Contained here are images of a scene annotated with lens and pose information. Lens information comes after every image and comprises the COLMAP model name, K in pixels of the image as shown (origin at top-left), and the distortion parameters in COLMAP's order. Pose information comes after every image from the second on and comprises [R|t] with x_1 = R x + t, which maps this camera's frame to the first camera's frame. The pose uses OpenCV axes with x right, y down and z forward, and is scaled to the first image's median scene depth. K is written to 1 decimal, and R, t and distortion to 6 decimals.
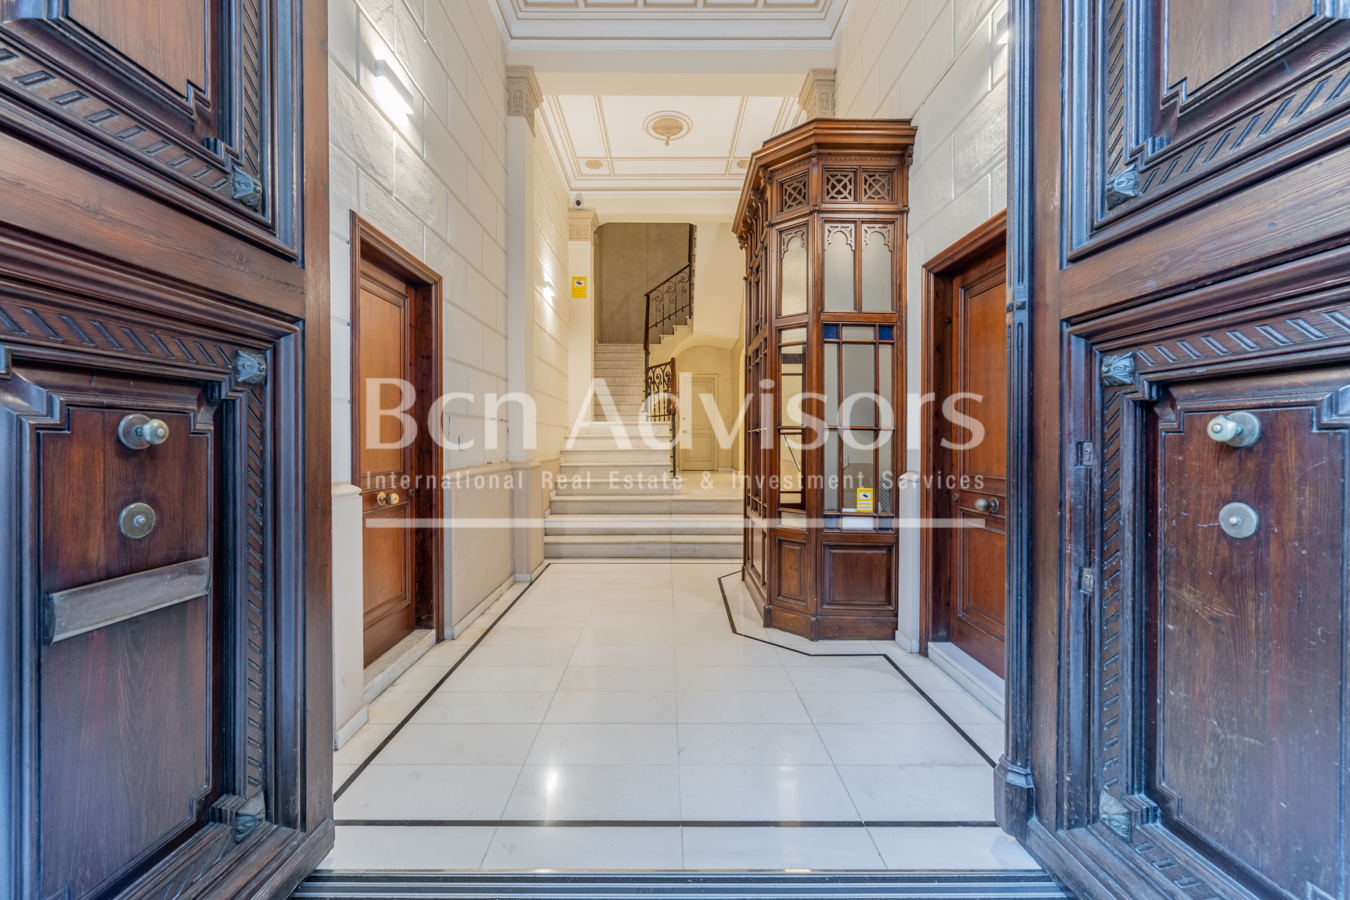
lens RADIAL K [[542.2, 0, 671.9], [0, 542.2, 443.5], [0, 0, 1]] dist [0.000571, -0.000409]
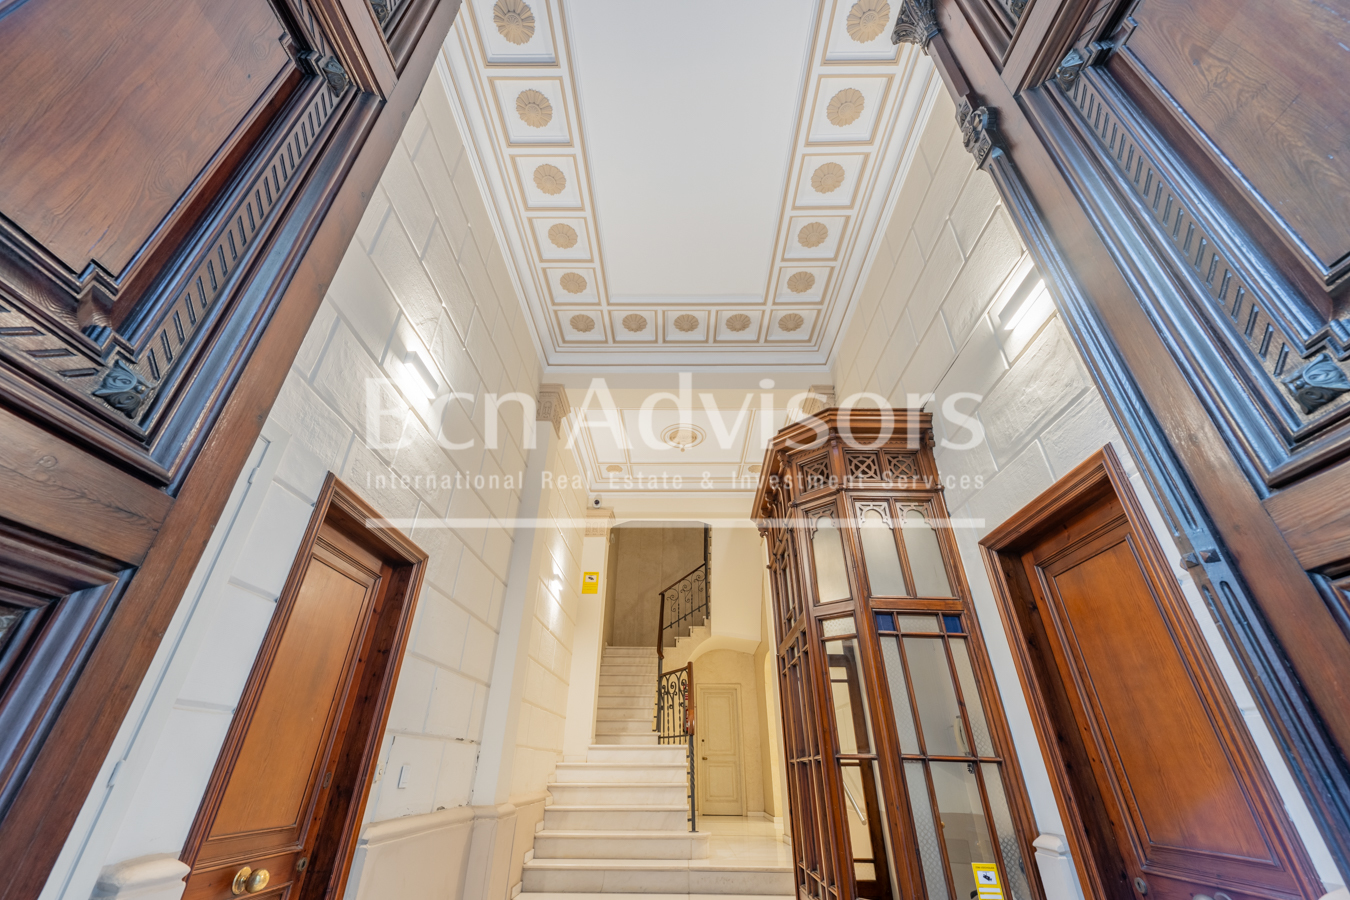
lens RADIAL K [[542.2, 0, 671.9], [0, 542.2, 443.5], [0, 0, 1]] dist [0.000571, -0.000409]
pose [[0.999634, -0.006329, -0.026306, -0.004144], [-0.008273, 0.854200, -0.519879, -0.007790], [0.025761, 0.519907, 0.853834, 0.150250]]
